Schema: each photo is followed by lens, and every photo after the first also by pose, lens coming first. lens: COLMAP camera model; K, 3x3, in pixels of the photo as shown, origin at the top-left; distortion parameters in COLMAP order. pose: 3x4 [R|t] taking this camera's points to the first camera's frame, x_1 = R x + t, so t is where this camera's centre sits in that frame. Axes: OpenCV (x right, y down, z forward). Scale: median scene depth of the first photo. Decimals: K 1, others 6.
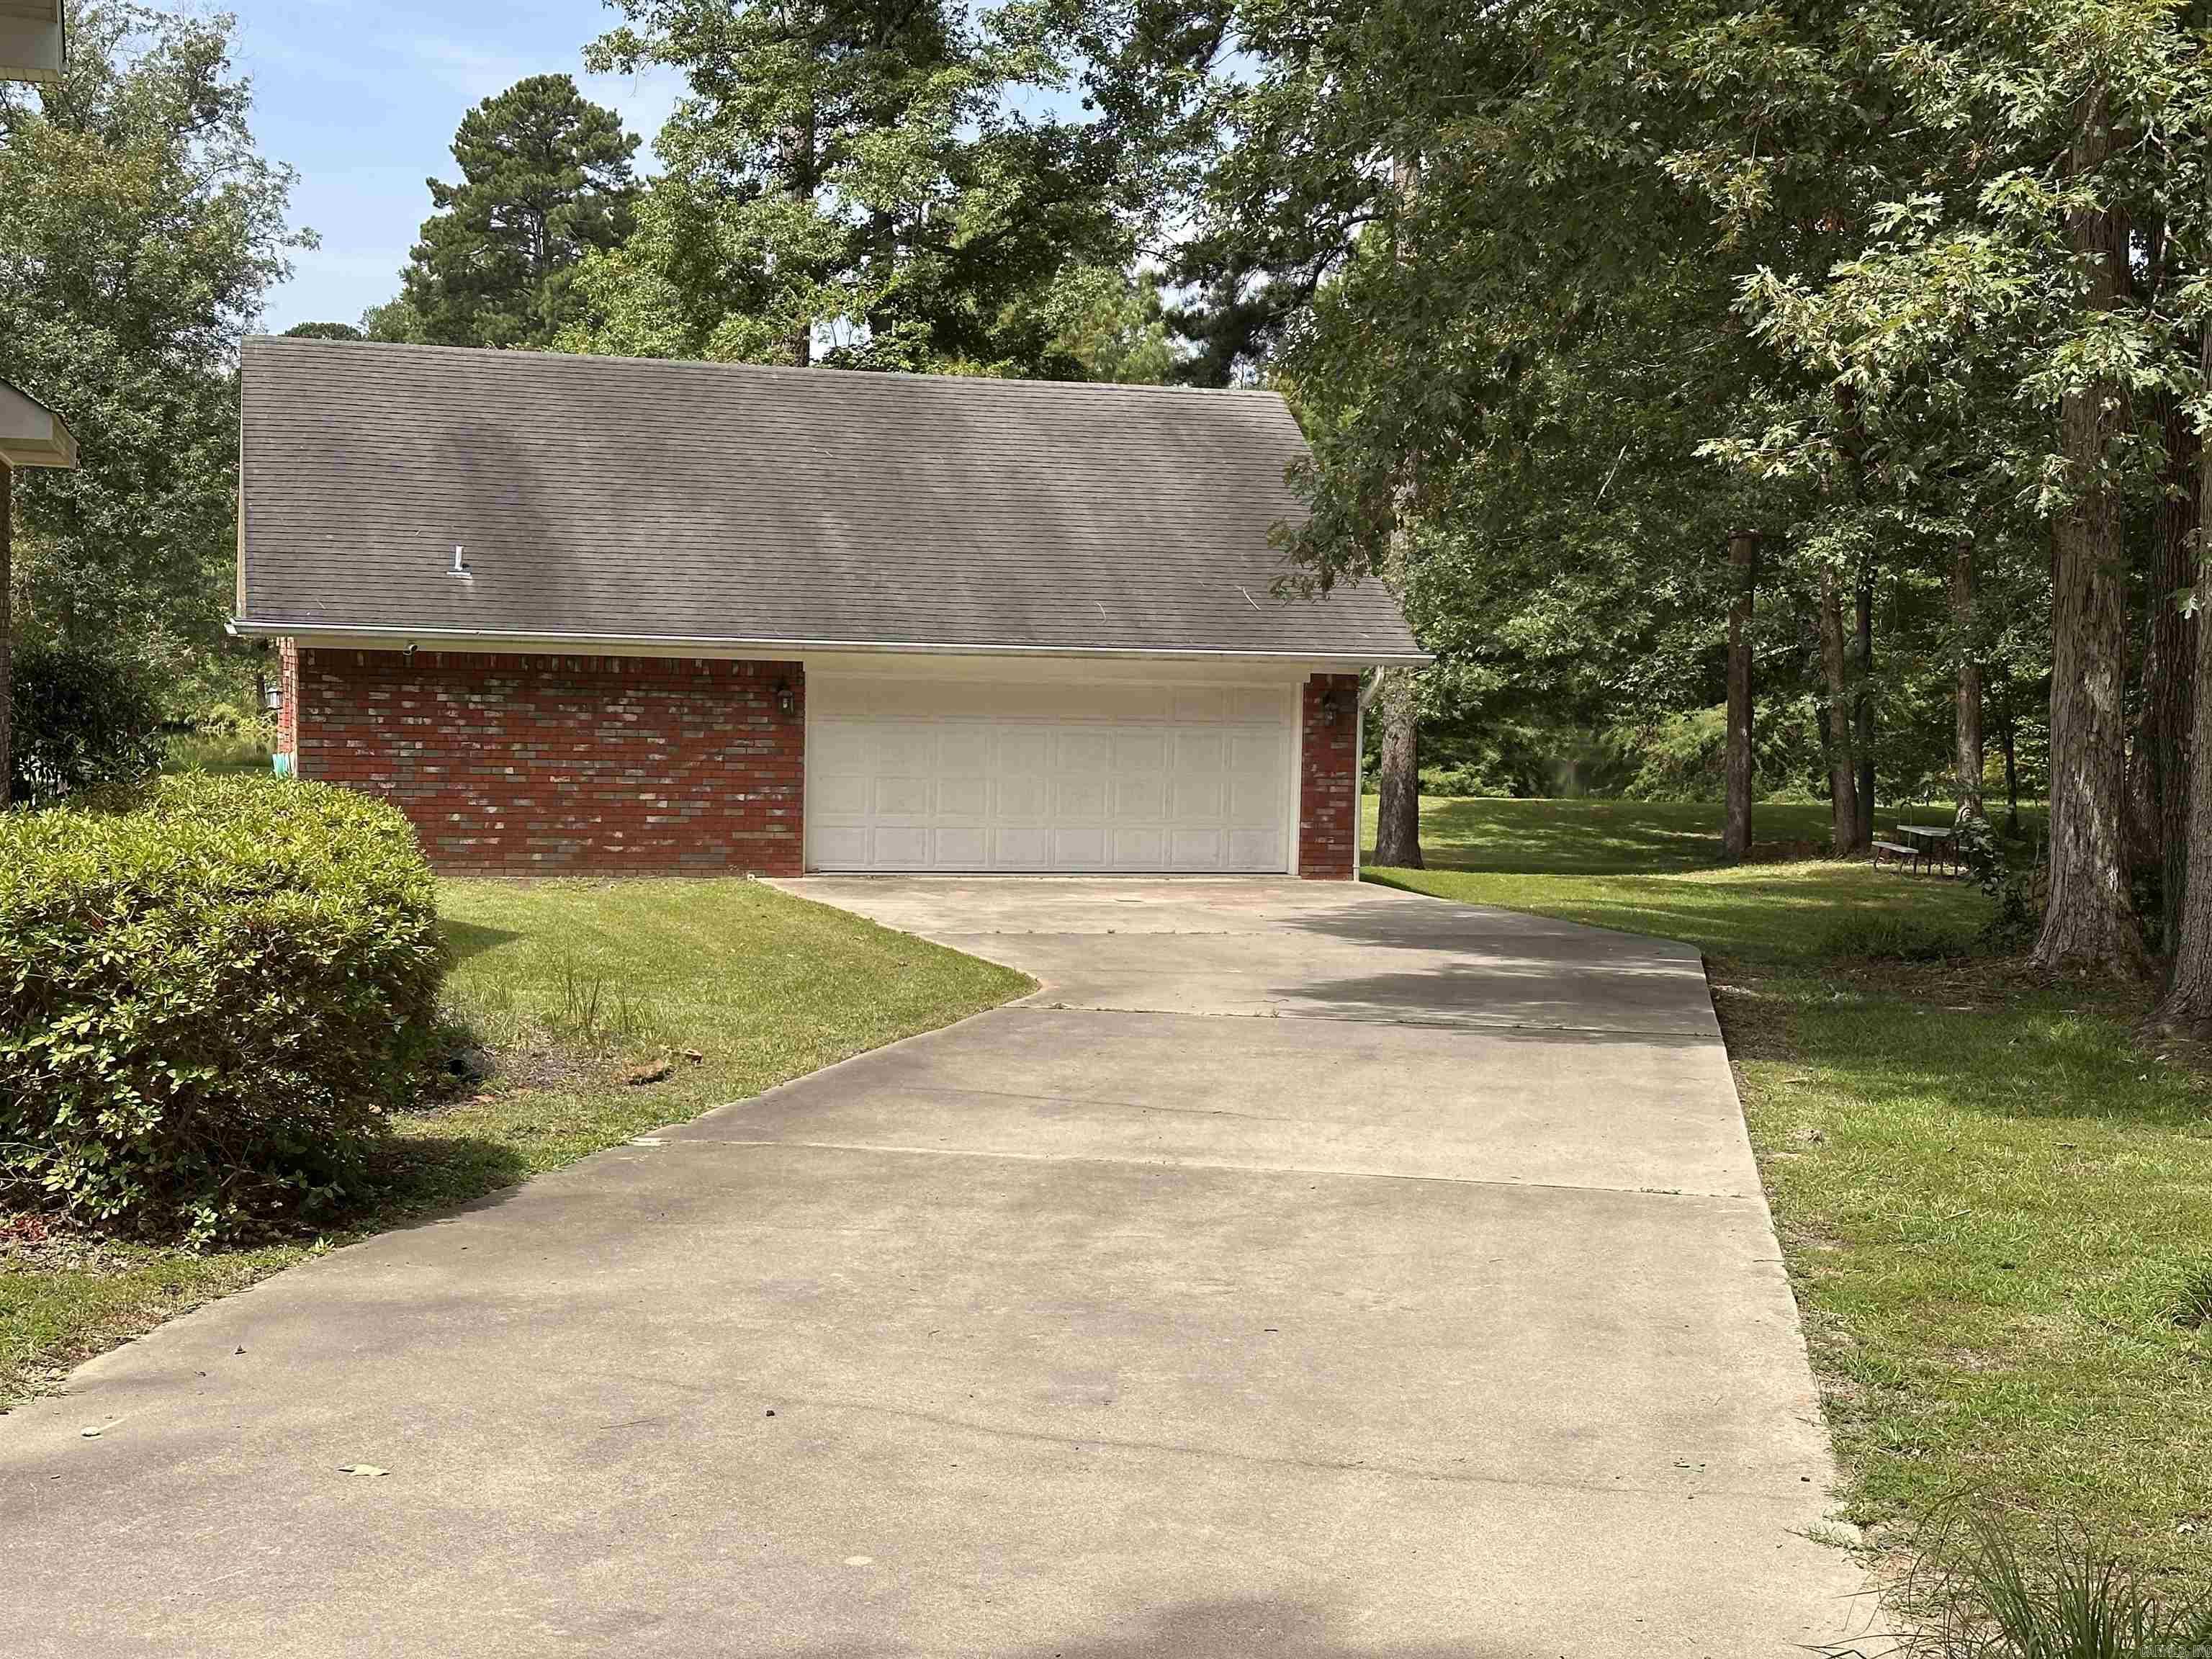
lens RADIAL K [[3000.7, 0, 1097.7], [0, 3000.7, 821.8], [0, 0, 1]] dist [0.055016, 0.000000]
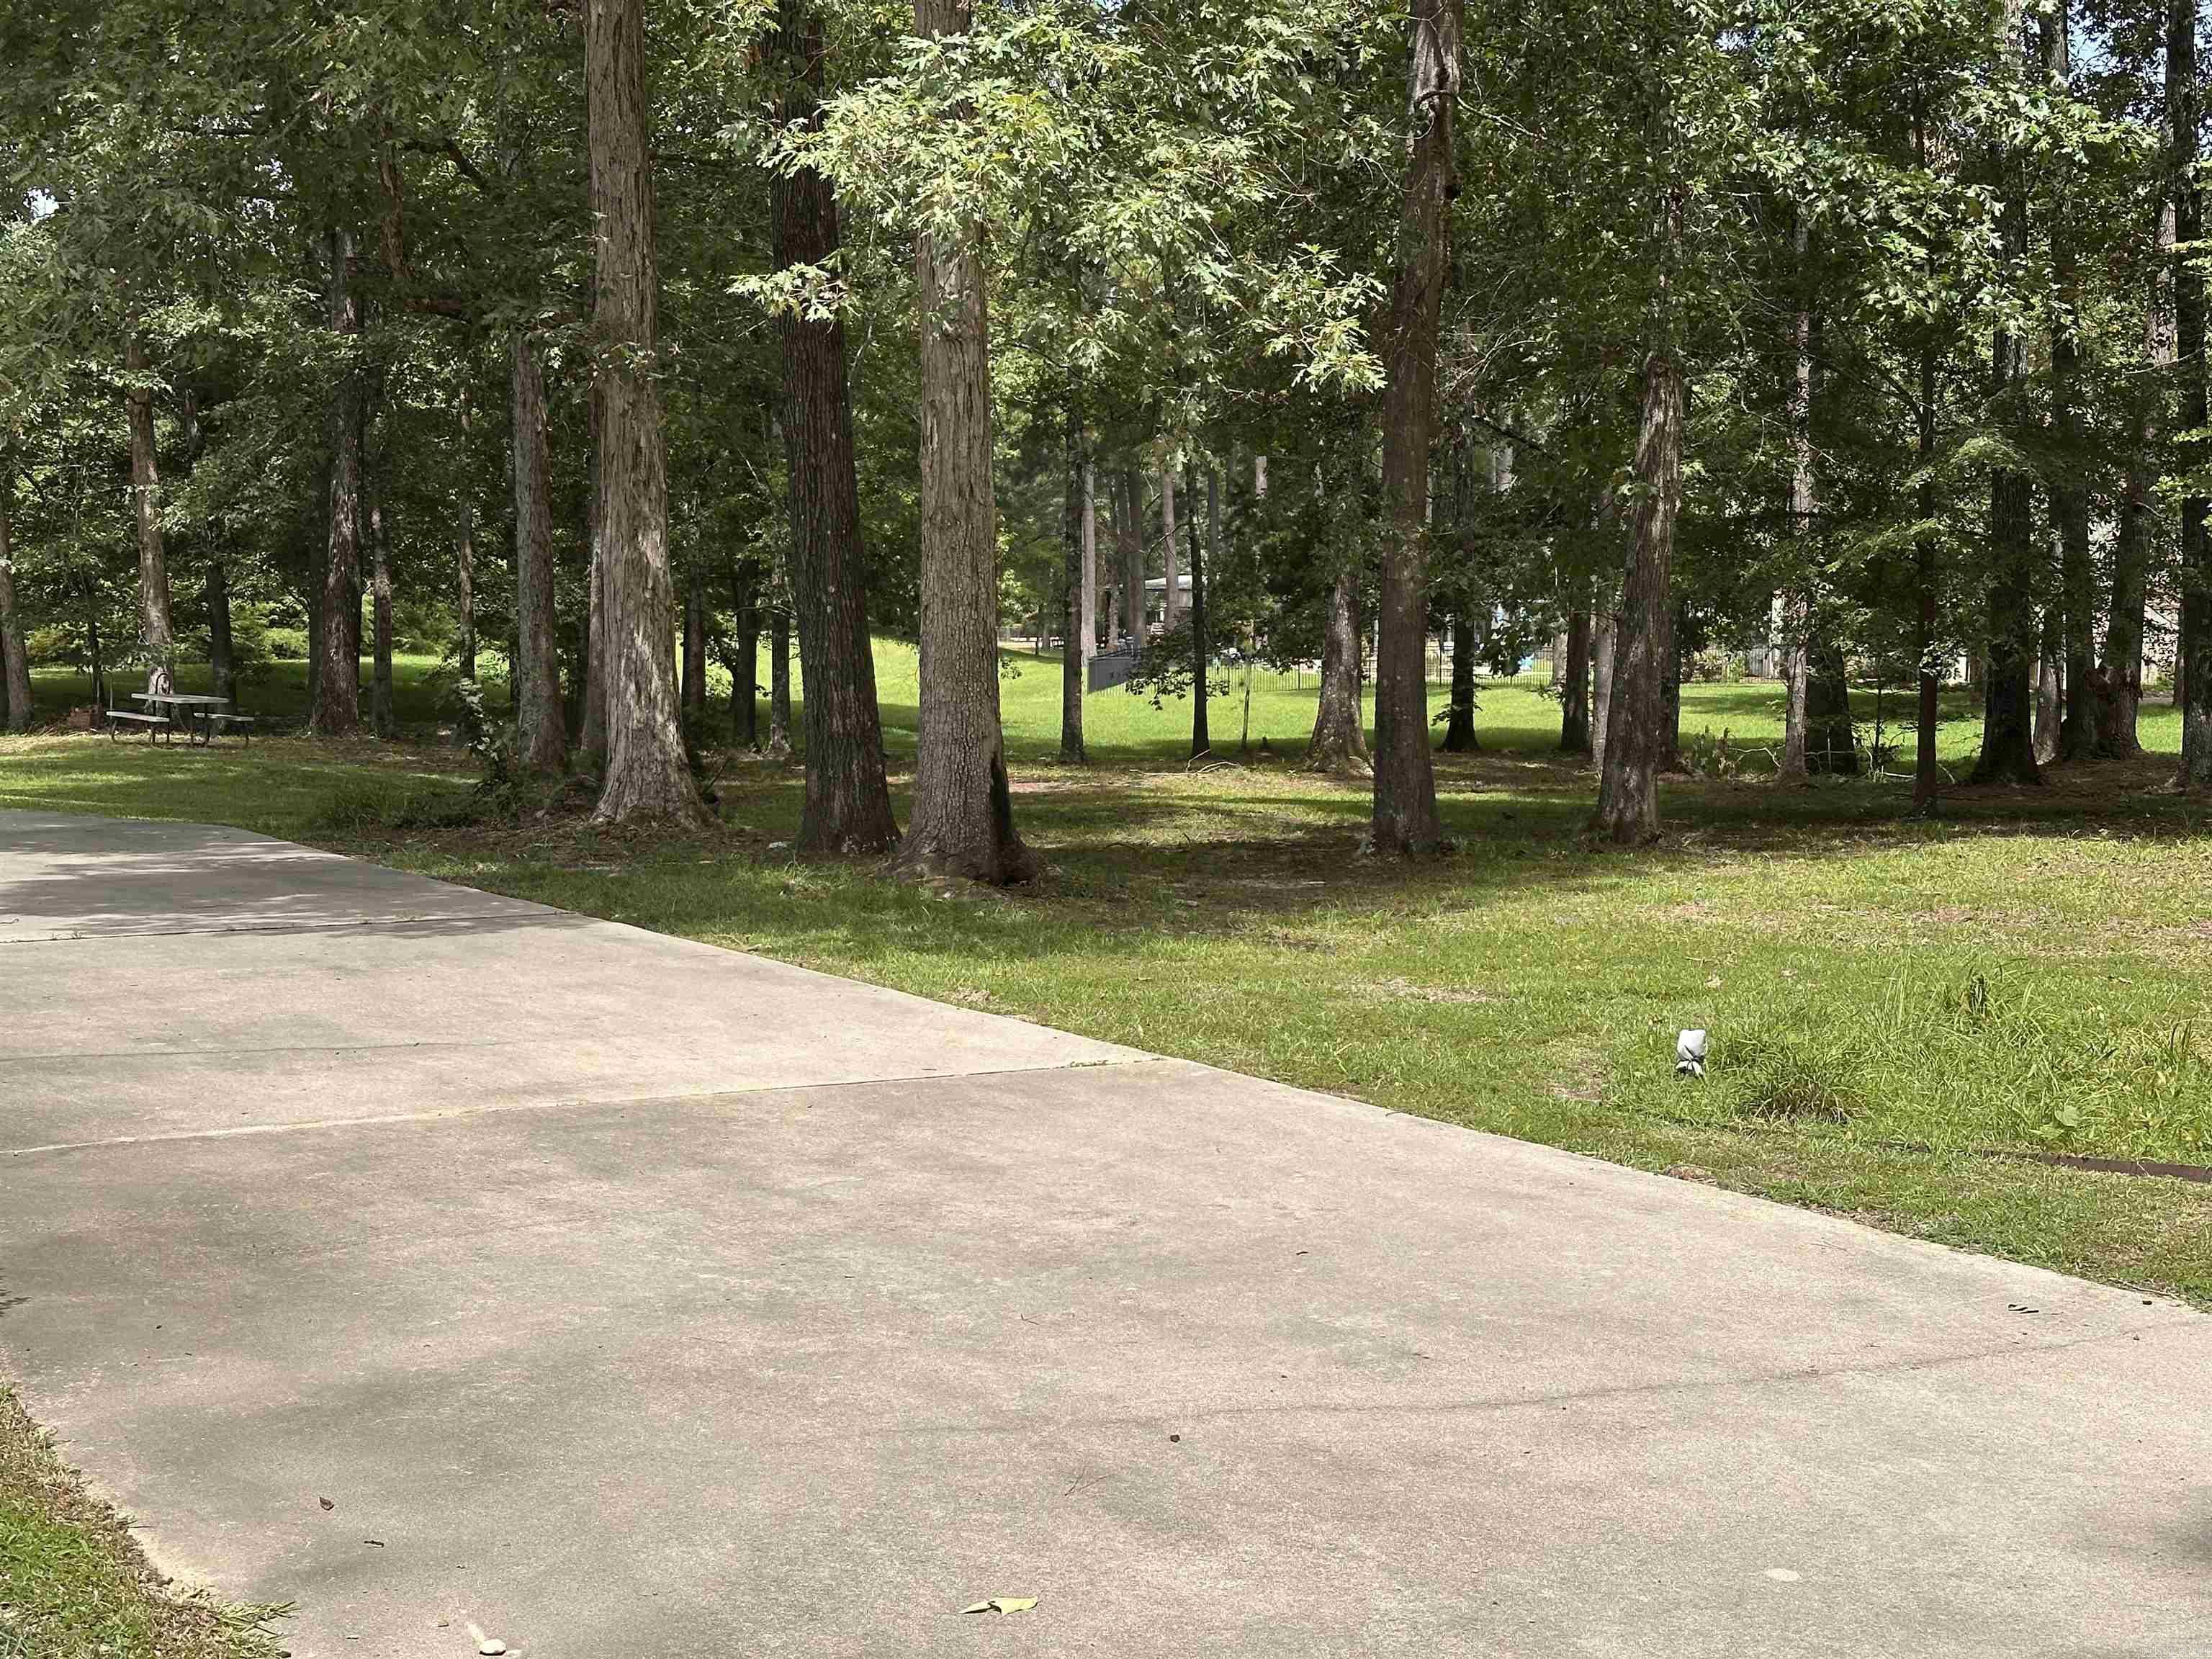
lens RADIAL K [[3000.7, 0, 1104.4], [0, 3000.7, 838.8], [0, 0, 1]] dist [0.055016, 0.000000]
pose [[0.803536, -0.071041, 0.591002, -0.538089], [0.041273, 0.997113, 0.063742, -0.014056], [-0.593824, -0.026827, 0.804148, 0.337272]]
